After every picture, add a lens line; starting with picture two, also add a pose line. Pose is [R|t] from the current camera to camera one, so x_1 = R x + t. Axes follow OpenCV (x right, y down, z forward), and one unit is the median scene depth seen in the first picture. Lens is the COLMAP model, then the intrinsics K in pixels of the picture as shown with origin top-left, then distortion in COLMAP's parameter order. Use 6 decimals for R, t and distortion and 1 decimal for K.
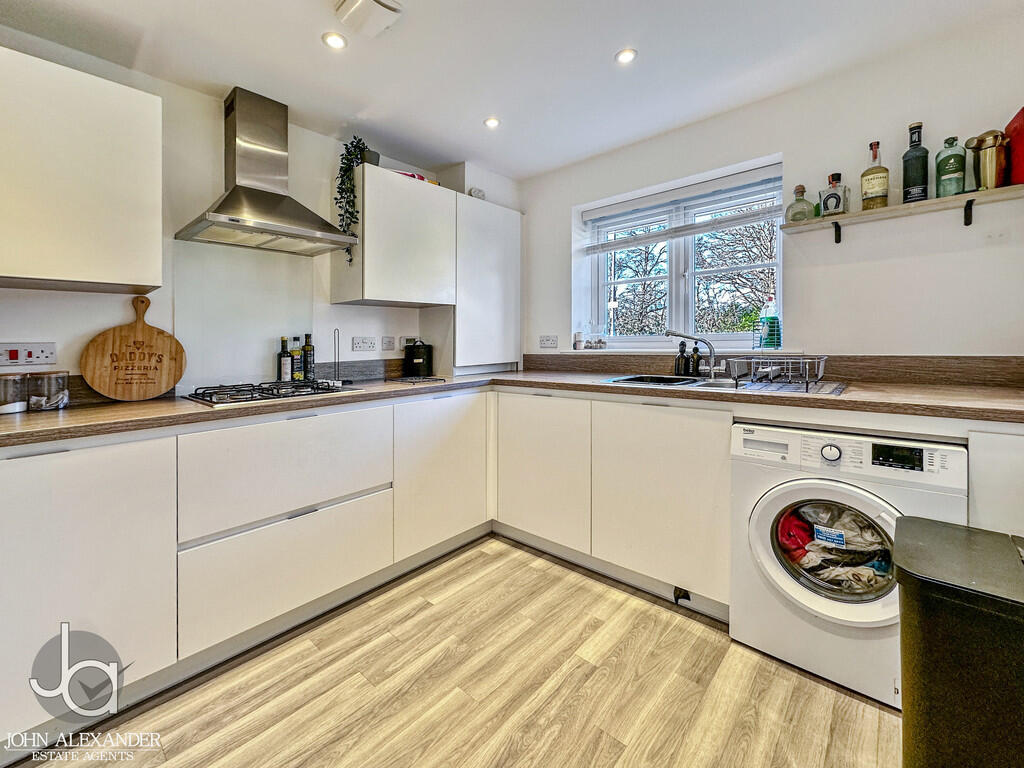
lens RADIAL K [[429.1, 0, 505.9], [0, 429.1, 312.0], [0, 0, 1]] dist [-0.000765, 0.000855]
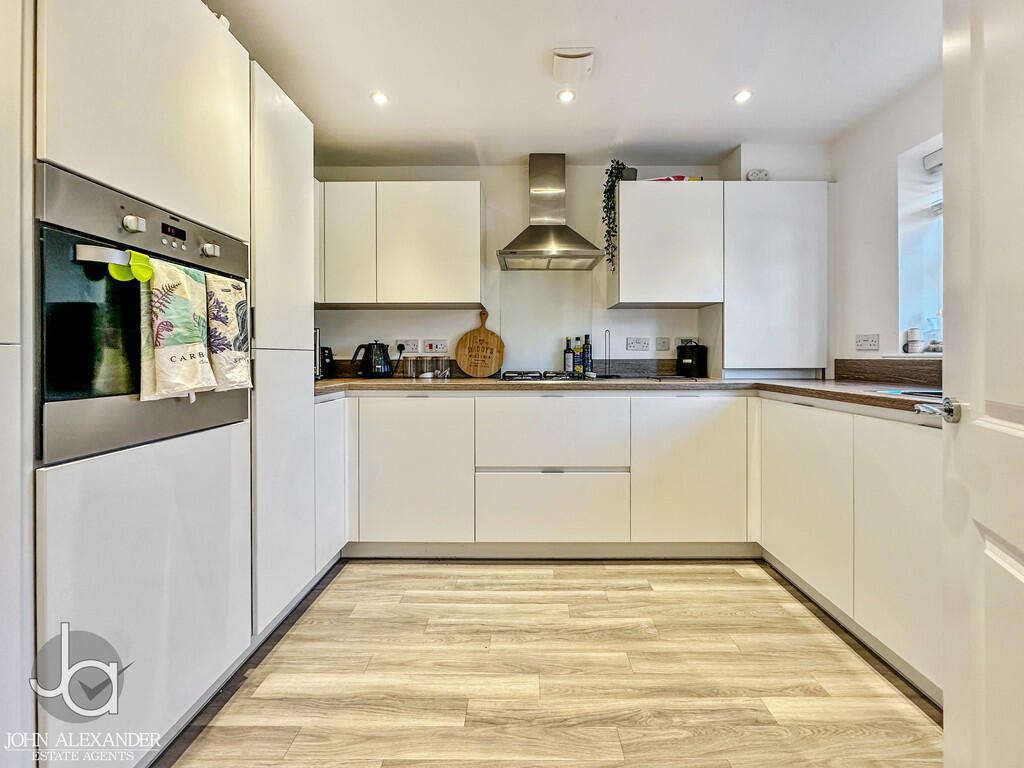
lens RADIAL K [[429.1, 0, 505.9], [0, 429.1, 312.0], [0, 0, 1]] dist [-0.000765, 0.000855]
pose [[0.658334, -0.053713, -0.750807, 0.375636], [0.036368, 0.998556, -0.039548, 0.033600], [0.751847, -0.001269, 0.659336, 0.042594]]
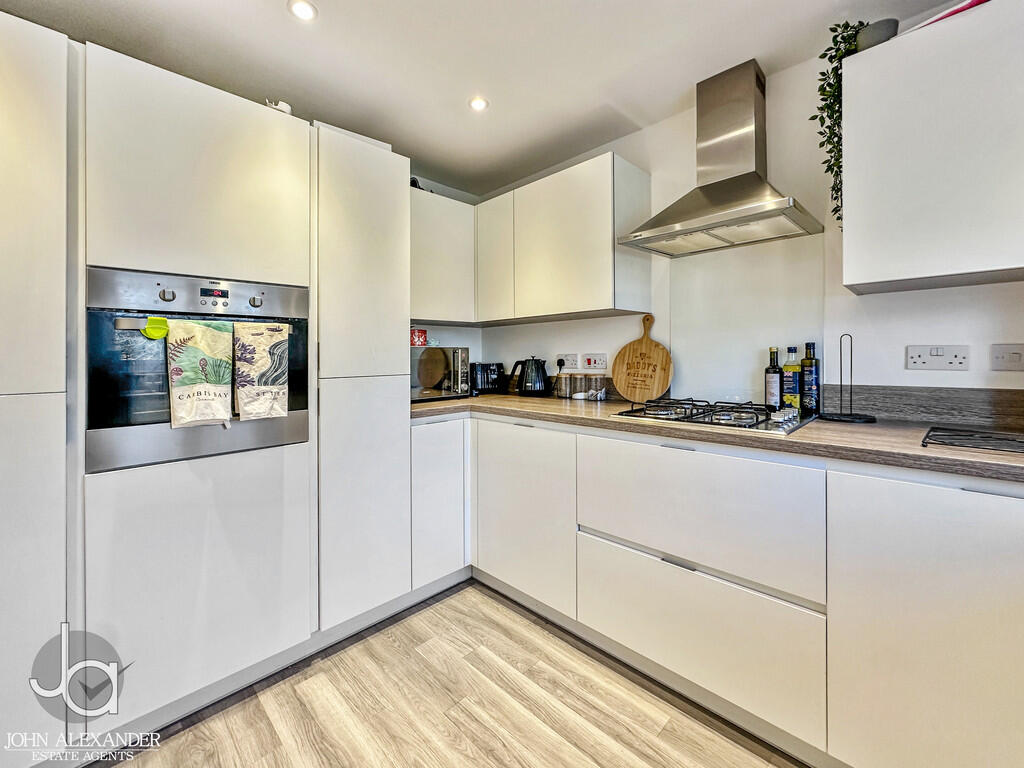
lens RADIAL K [[412.5, 0, 480.3], [0, 412.5, 327.5], [0, 0, 1]] dist [-0.000676, 0.000179]
pose [[-0.054997, -0.048867, -0.997290, 0.326916], [0.084022, 0.995033, -0.053390, 0.020359], [0.994945, -0.086731, -0.050618, 0.615646]]
